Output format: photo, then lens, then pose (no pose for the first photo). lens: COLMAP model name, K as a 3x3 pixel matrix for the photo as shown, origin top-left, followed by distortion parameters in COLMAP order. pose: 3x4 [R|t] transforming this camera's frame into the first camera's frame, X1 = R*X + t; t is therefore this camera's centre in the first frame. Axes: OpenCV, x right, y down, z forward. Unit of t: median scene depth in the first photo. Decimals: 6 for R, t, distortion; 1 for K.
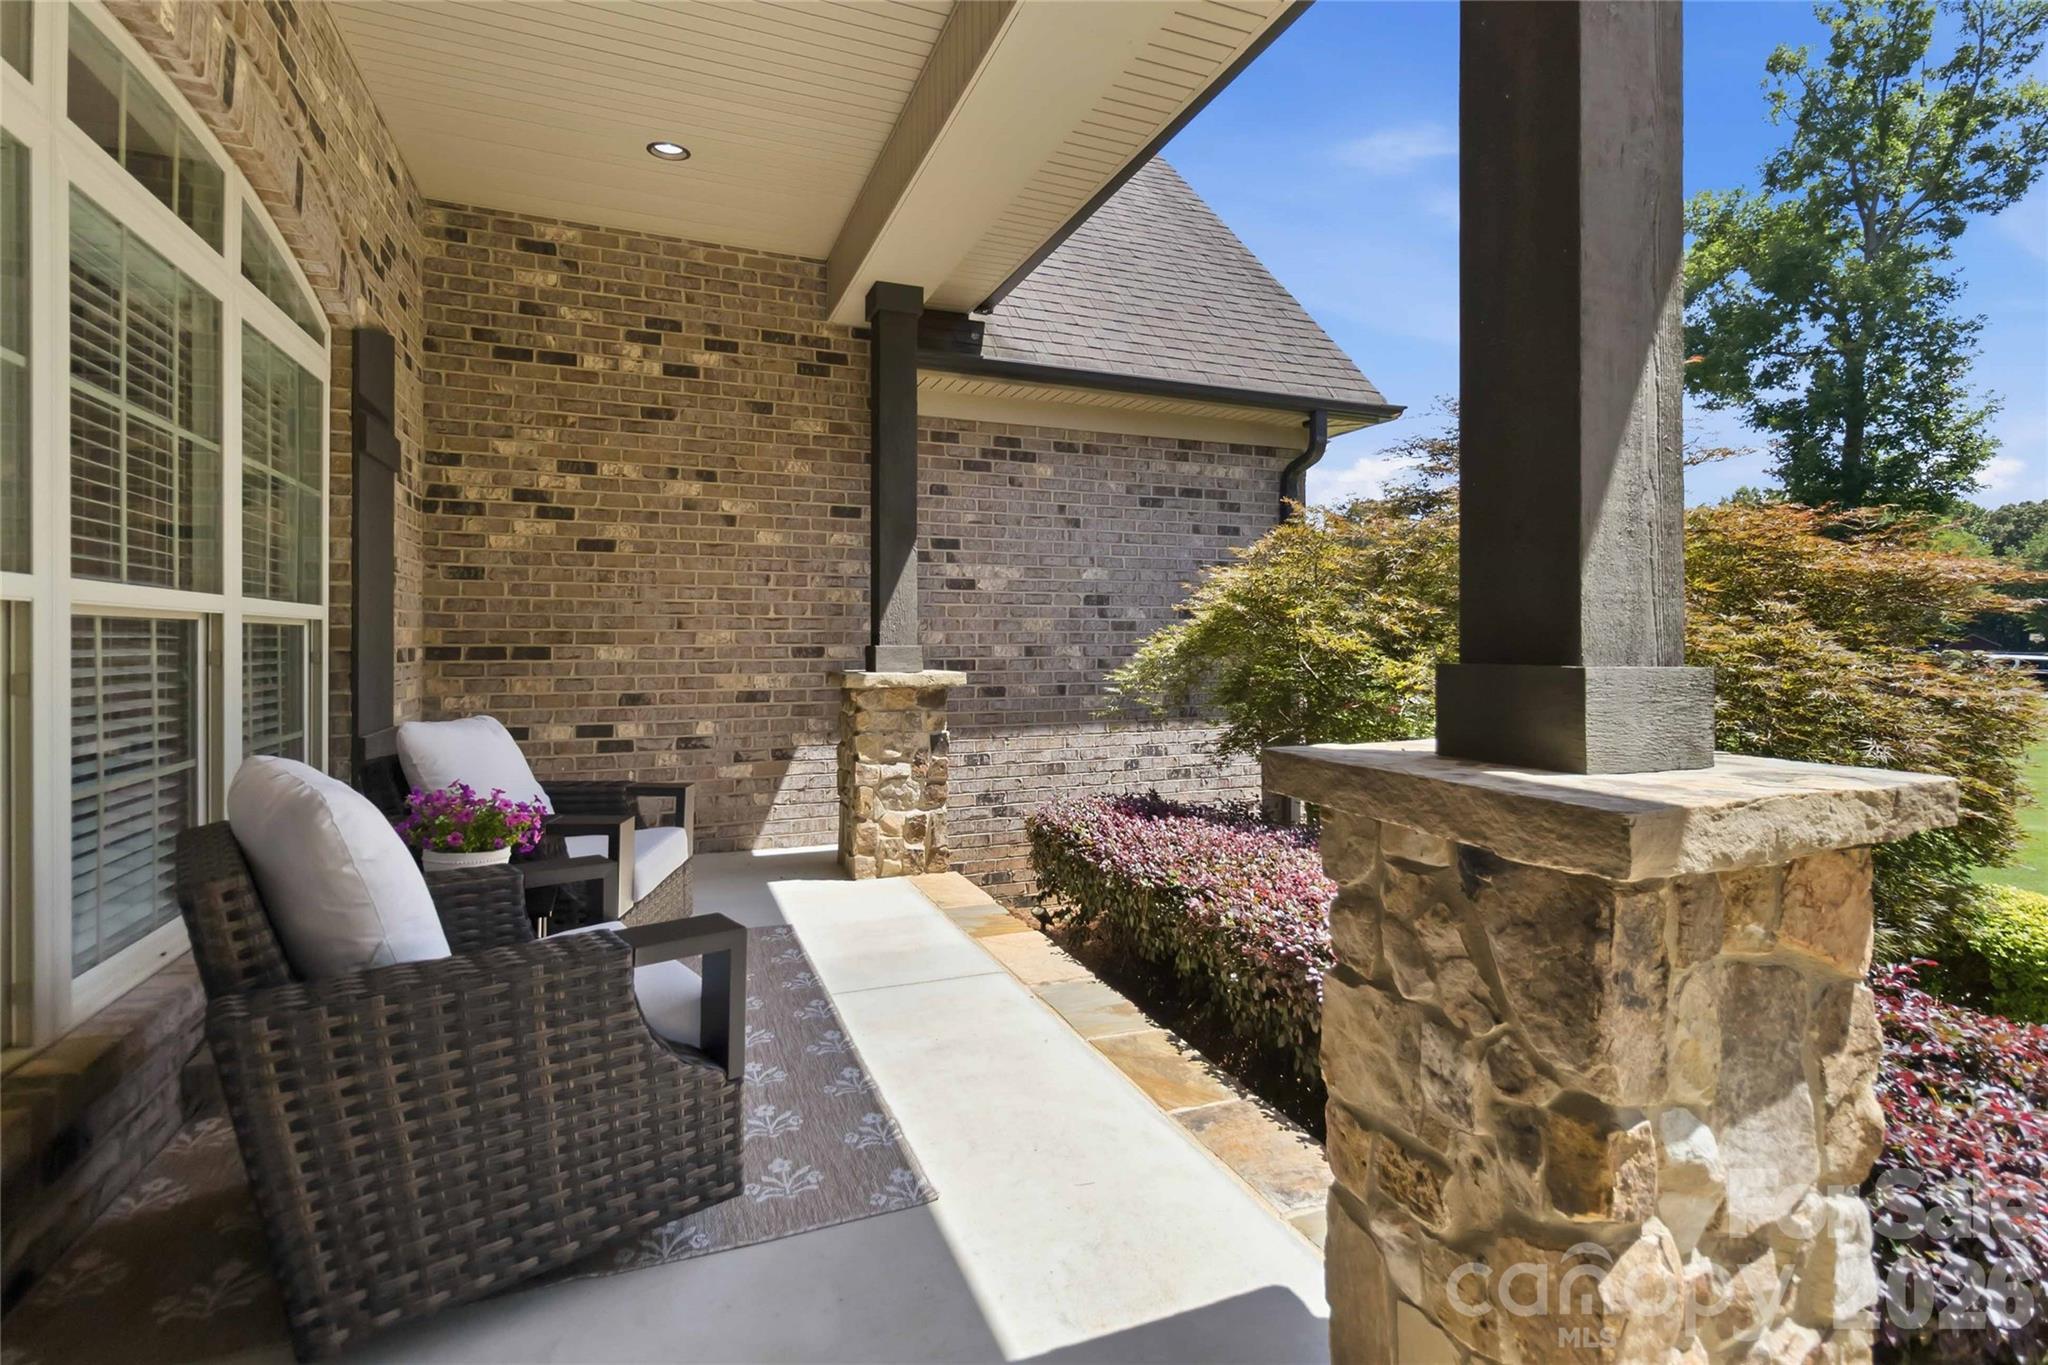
lens RADIAL K [[953.1, 0, 1035.2], [0, 953.1, 642.5], [0, 0, 1]] dist [0.002662, 0.001697]
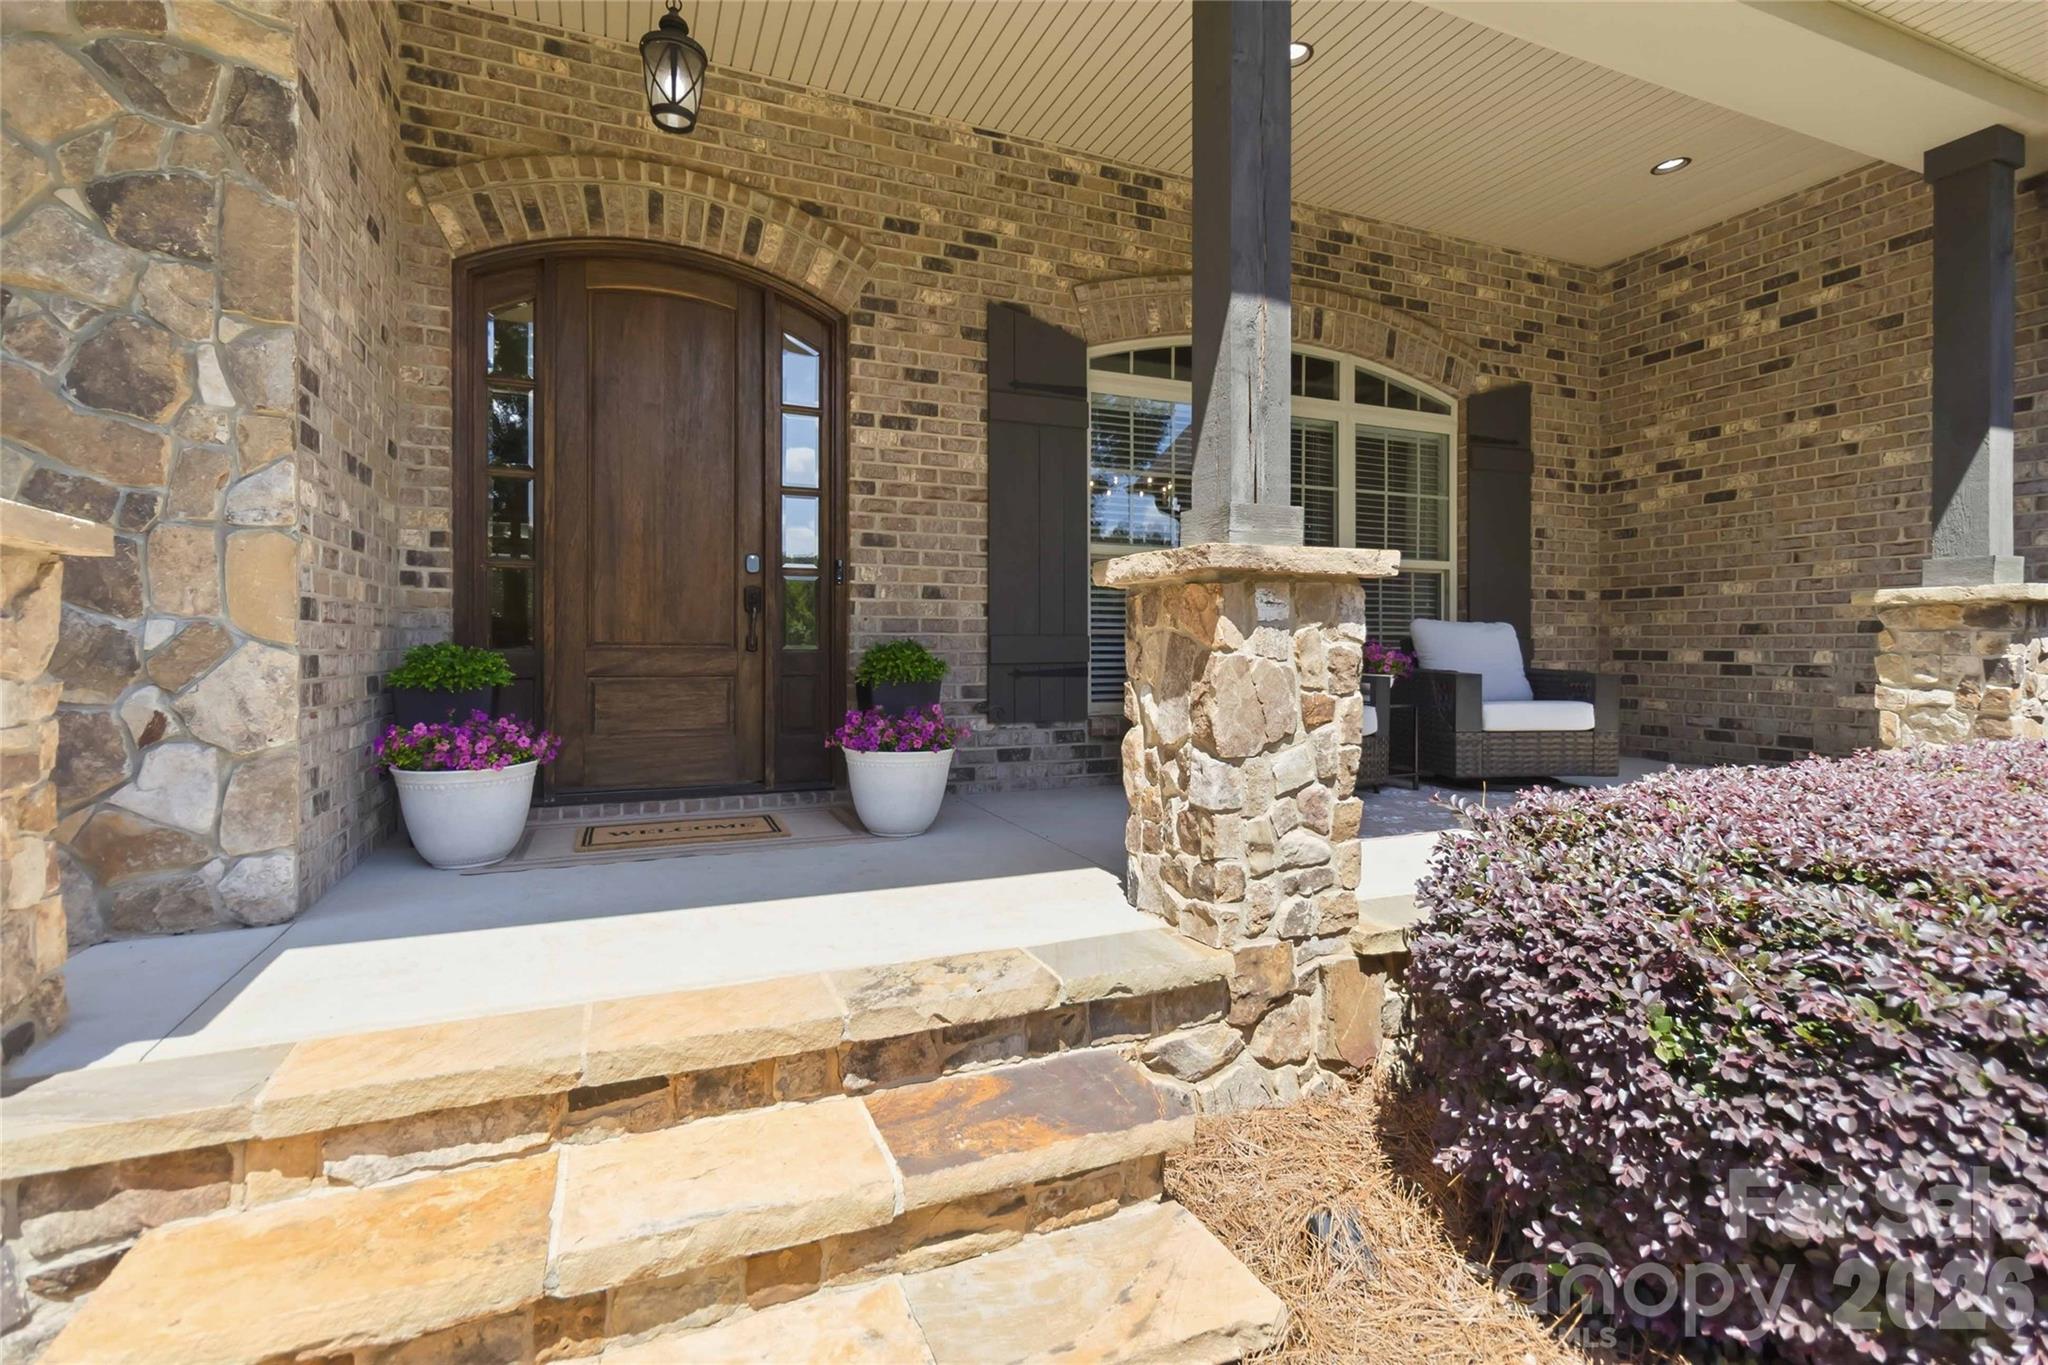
lens RADIAL K [[953.1, 0, 1035.2], [0, 953.1, 642.5], [0, 0, 1]] dist [0.002662, 0.001697]
pose [[0.024928, -0.006251, -0.999670, 0.691080], [0.001044, 0.999980, -0.006226, 0.083498], [0.999689, -0.000889, 0.024934, 0.135981]]
